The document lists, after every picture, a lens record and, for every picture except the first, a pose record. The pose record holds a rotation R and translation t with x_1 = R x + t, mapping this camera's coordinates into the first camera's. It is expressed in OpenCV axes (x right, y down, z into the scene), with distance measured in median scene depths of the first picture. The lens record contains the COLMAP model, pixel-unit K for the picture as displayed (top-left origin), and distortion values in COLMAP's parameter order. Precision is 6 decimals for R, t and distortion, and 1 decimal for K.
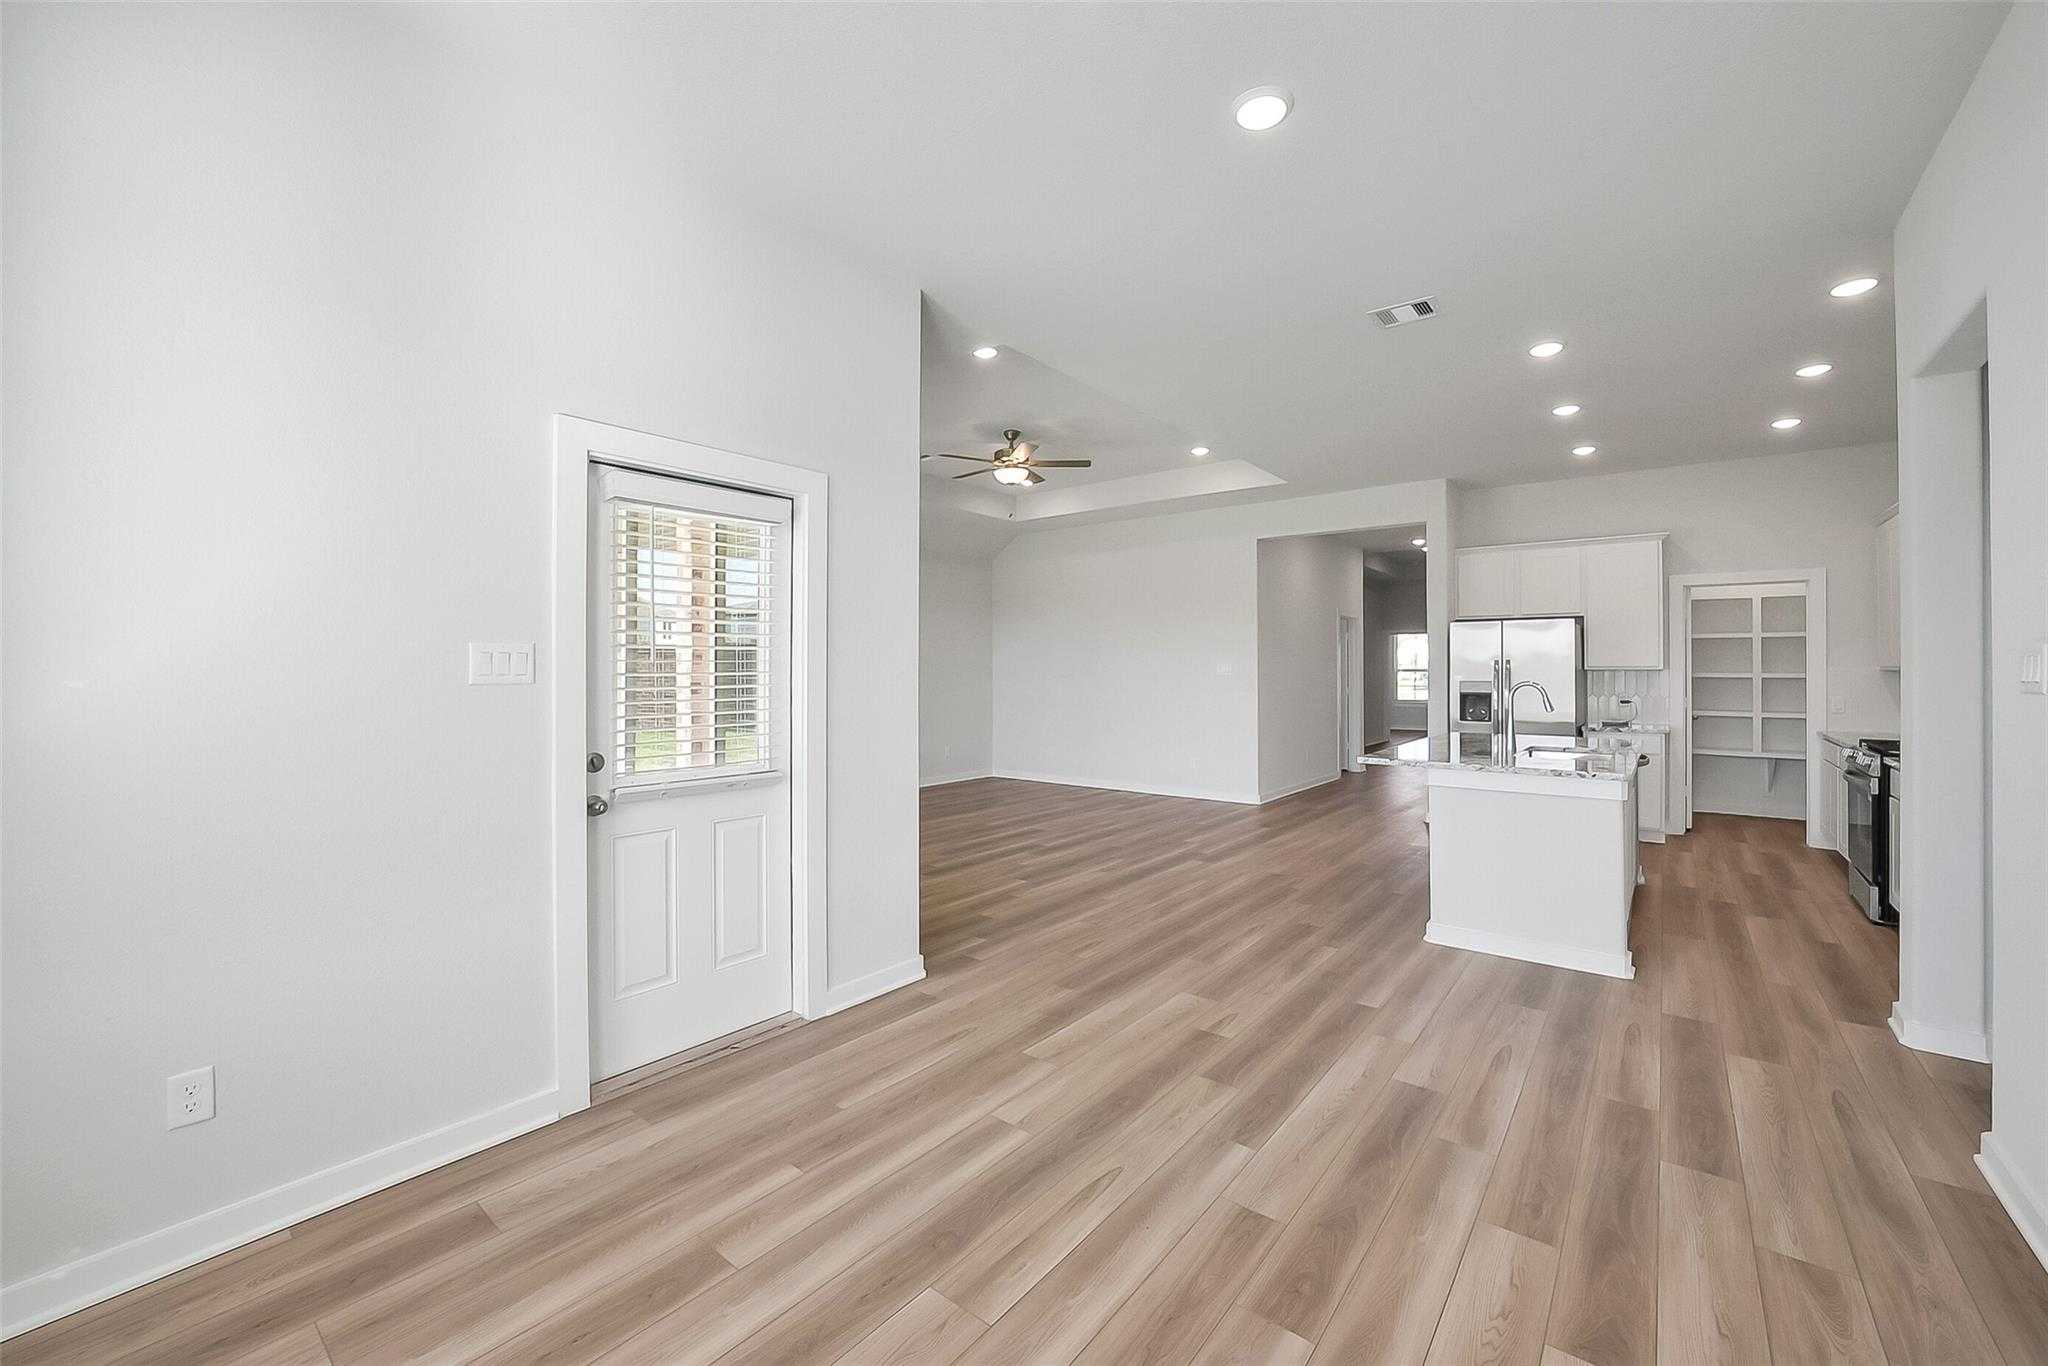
lens RADIAL K [[806.6, 0, 1019.3], [0, 806.6, 687.9], [0, 0, 1]] dist [-0.038919, 0.008051]
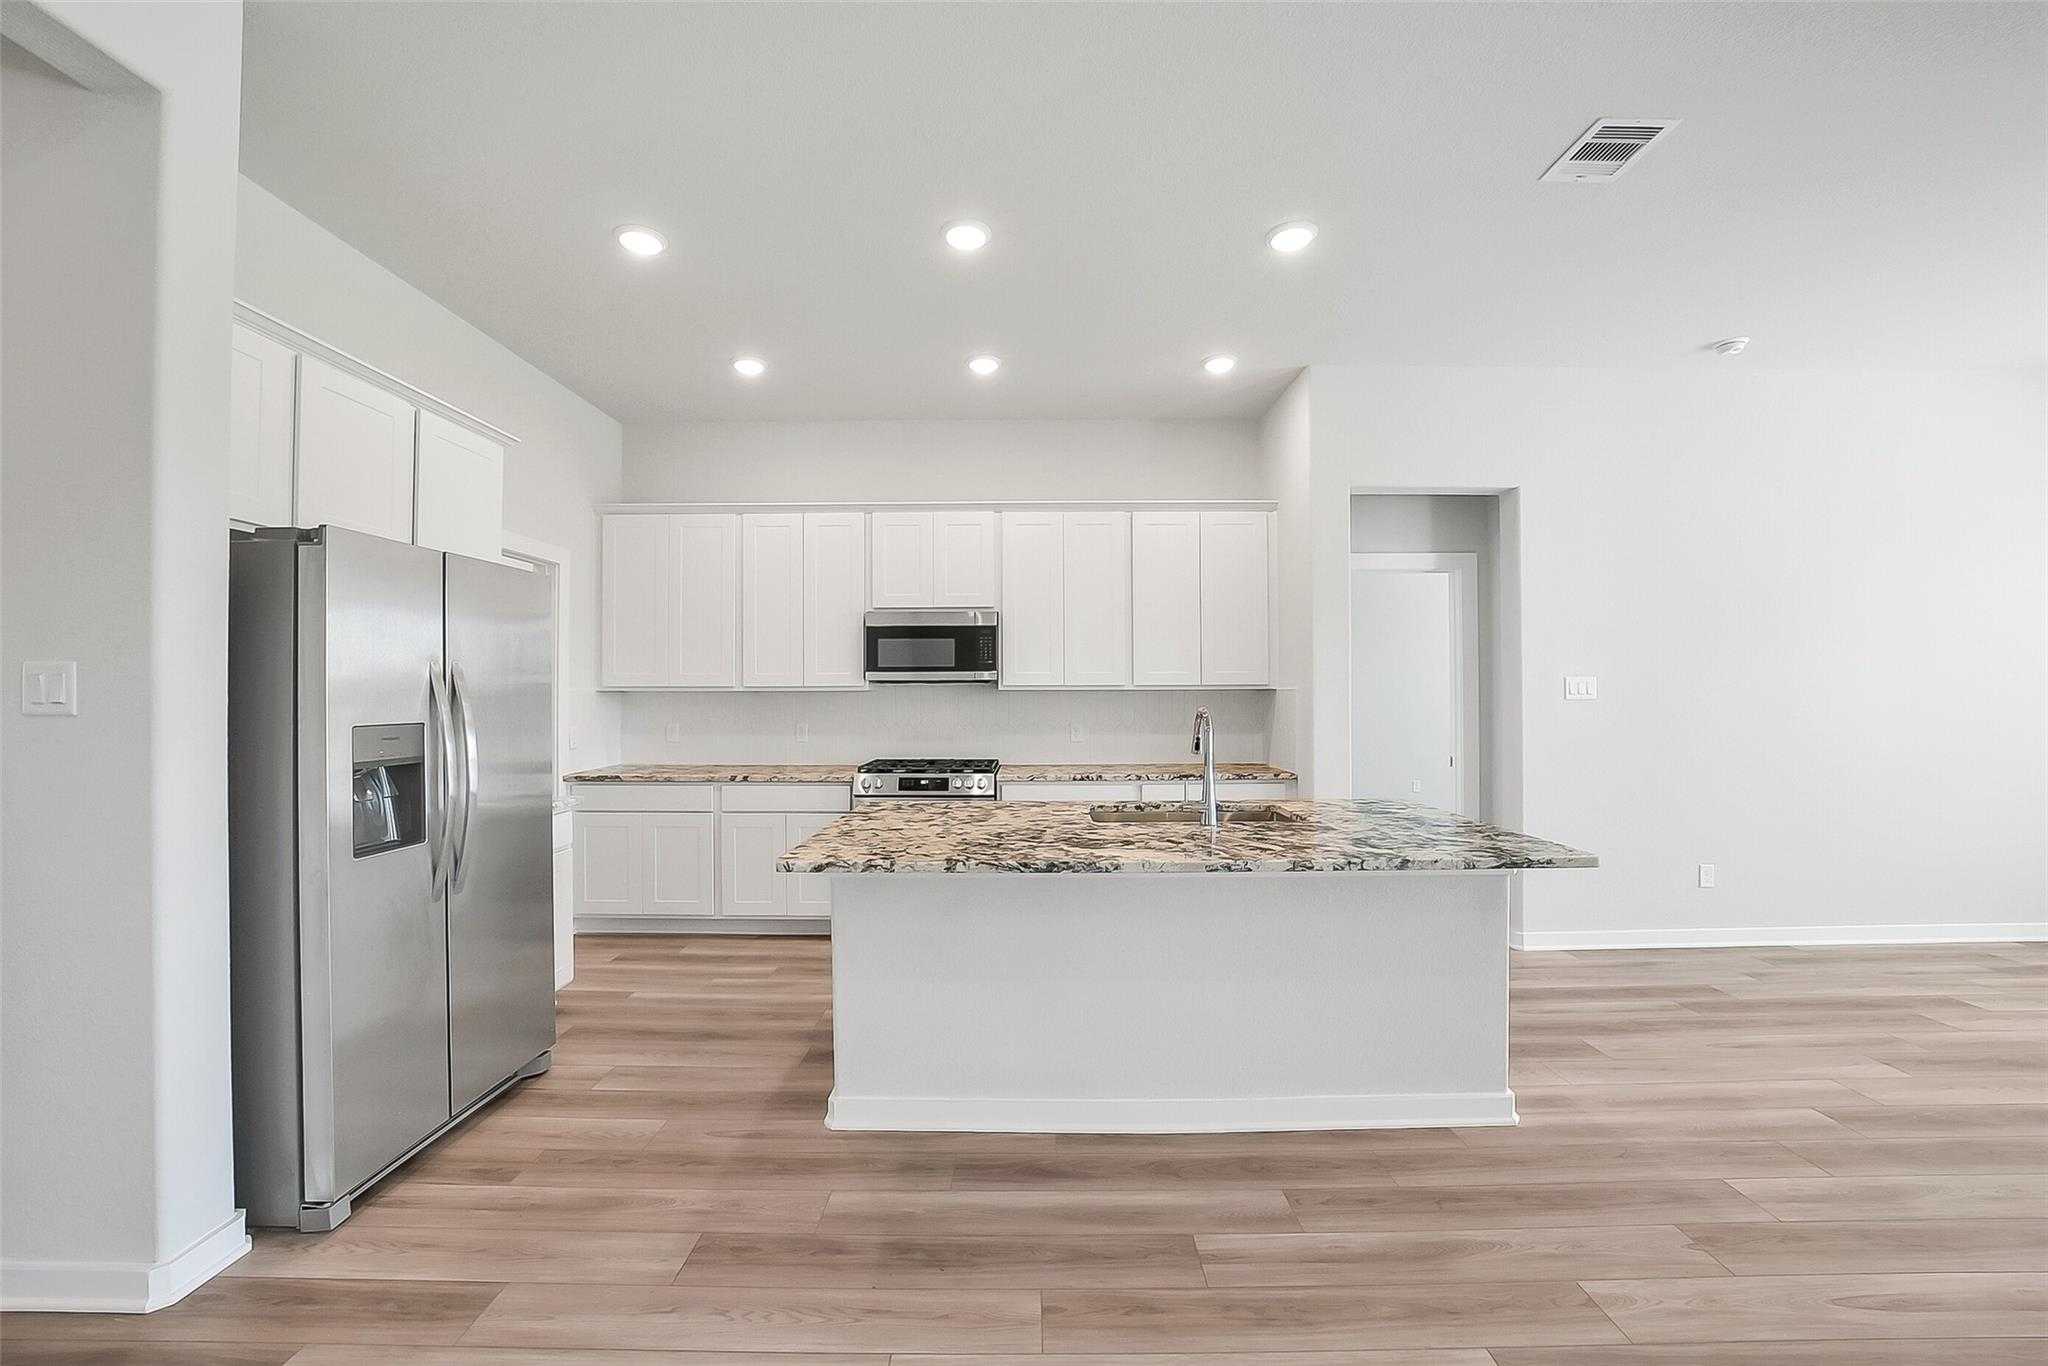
lens RADIAL K [[806.6, 0, 1019.3], [0, 806.6, 687.9], [0, 0, 1]] dist [-0.038919, 0.008051]
pose [[-0.627189, 0.004015, 0.778857, 0.331973], [0.024961, 0.999577, 0.014947, -0.050893], [-0.778467, 0.028816, -0.627023, 2.039429]]
